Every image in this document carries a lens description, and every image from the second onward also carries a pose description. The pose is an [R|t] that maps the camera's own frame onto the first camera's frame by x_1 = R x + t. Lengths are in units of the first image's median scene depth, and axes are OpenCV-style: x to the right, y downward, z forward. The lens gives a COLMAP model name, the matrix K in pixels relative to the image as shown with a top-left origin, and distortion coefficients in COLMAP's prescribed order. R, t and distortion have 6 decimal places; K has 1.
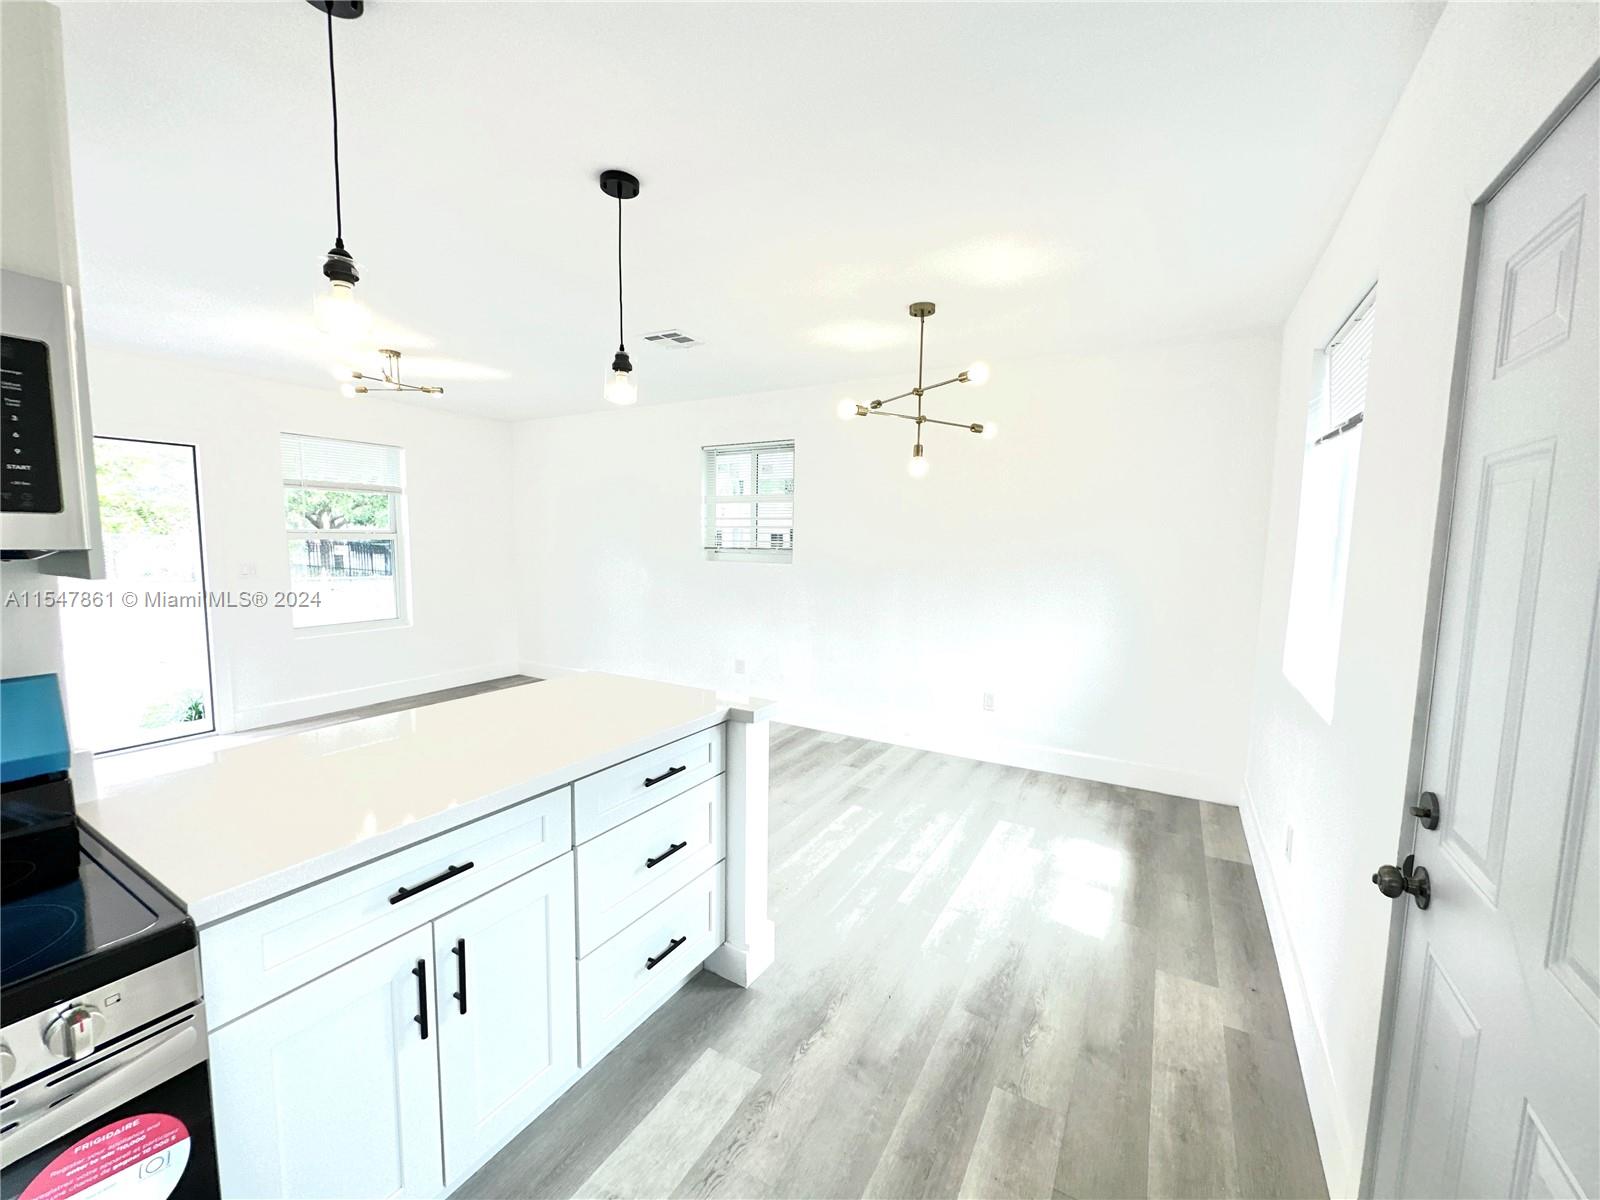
lens RADIAL K [[642.5, 0, 796.8], [0, 642.5, 596.2], [0, 0, 1]] dist [-0.002797, -0.000017]
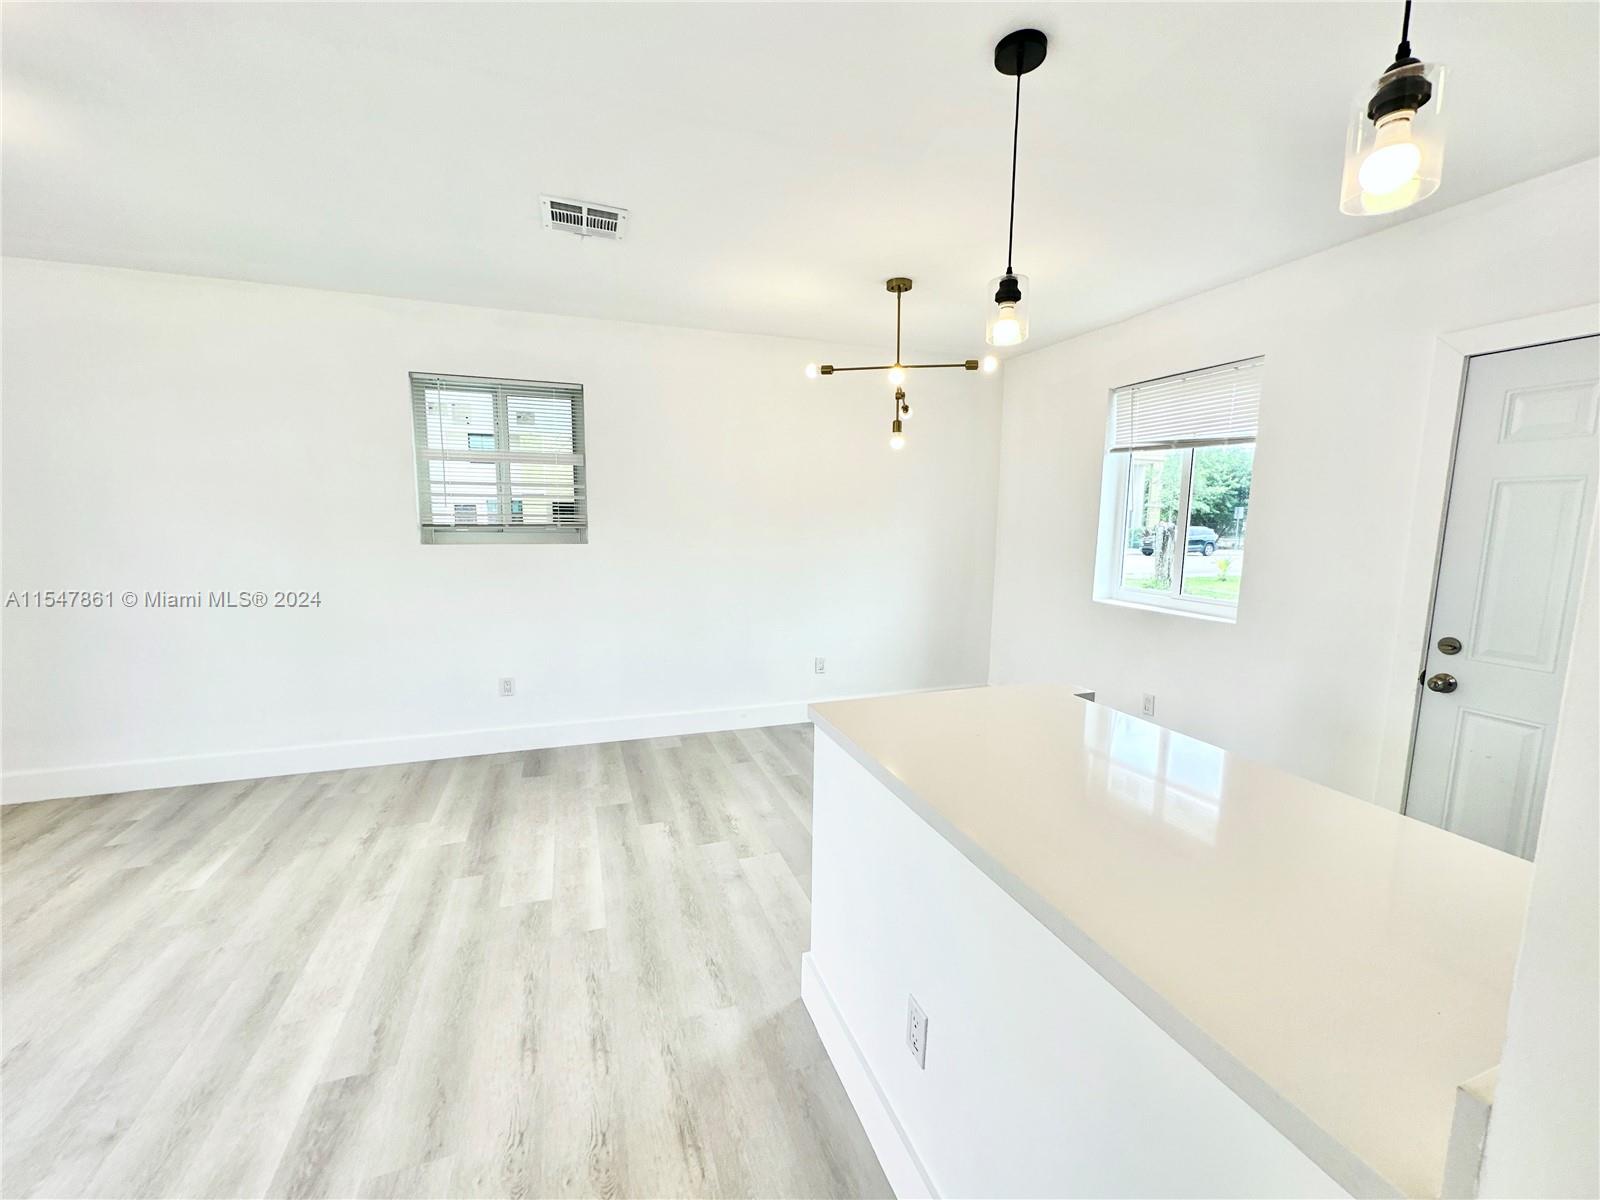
lens RADIAL K [[642.5, 0, 802.5], [0, 642.5, 597.5], [0, 0, 1]] dist [-0.002797, -0.000017]
pose [[0.641098, -0.104955, 0.760248, -0.976105], [0.067355, 0.994477, 0.080493, -0.067253], [-0.764497, -0.000397, 0.644627, 0.628208]]
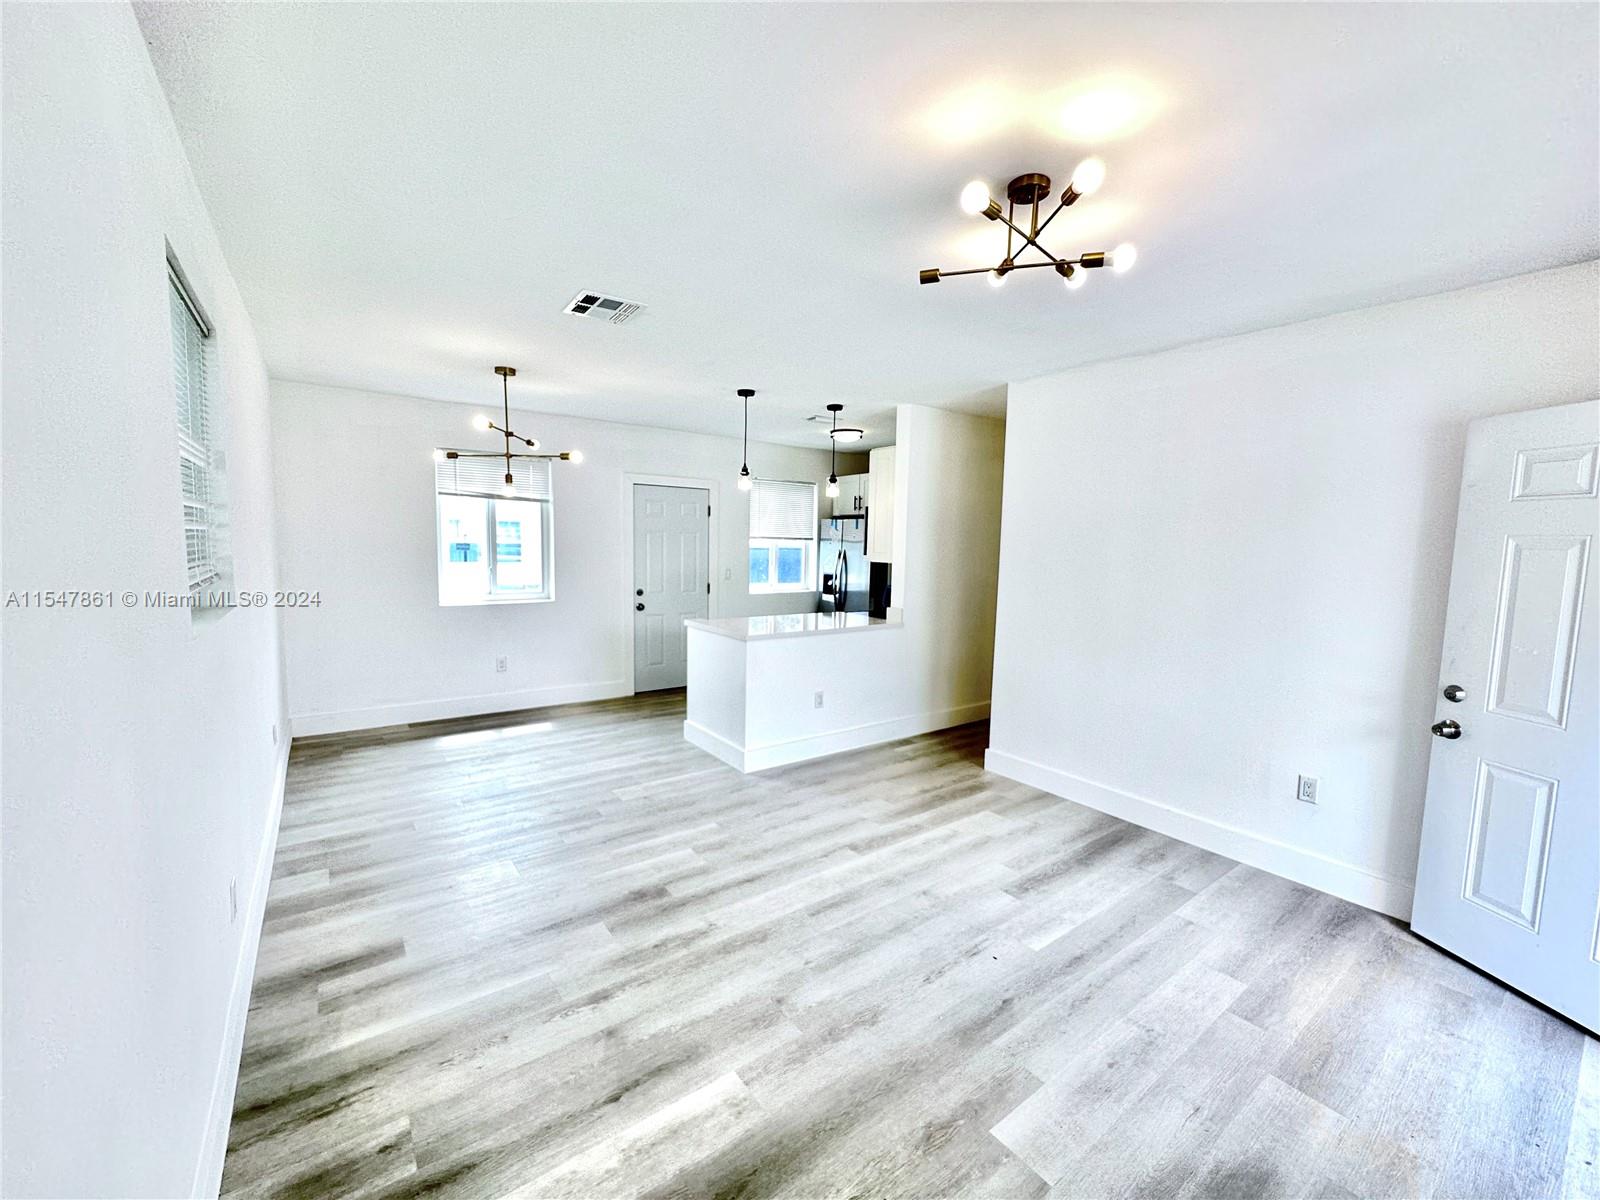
lens RADIAL K [[642.5, 0, 796.5], [0, 642.5, 600.6], [0, 0, 1]] dist [-0.002797, -0.000017]
pose [[-0.918140, -0.069728, 0.390074, -1.212225], [0.002073, 0.983537, 0.180693, -0.298259], [-0.396251, 0.166710, -0.902880, 2.737649]]
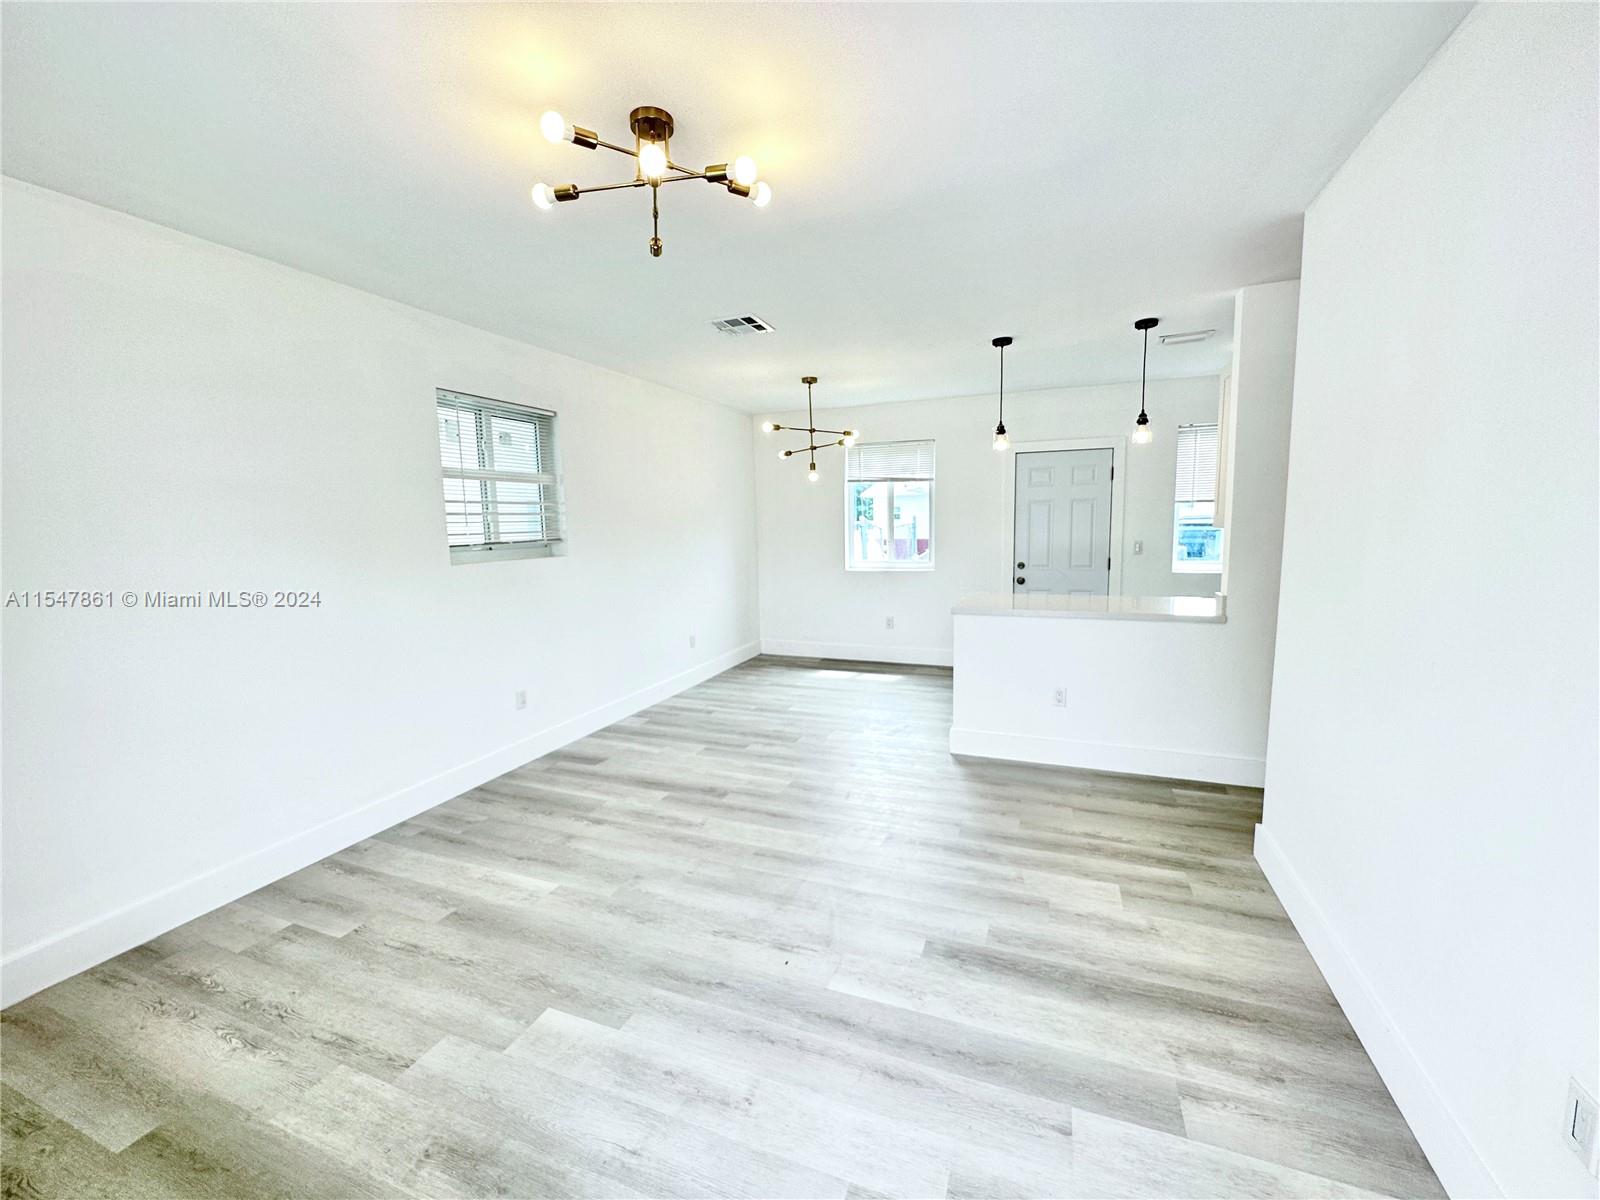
lens RADIAL K [[642.5, 0, 803.1], [0, 642.5, 599.7], [0, 0, 1]] dist [-0.002797, -0.000017]
pose [[-0.157620, -0.131592, 0.978693, -2.009312], [0.108693, 0.982748, 0.149642, -0.193330], [-0.981500, 0.129964, -0.140597, 1.784454]]
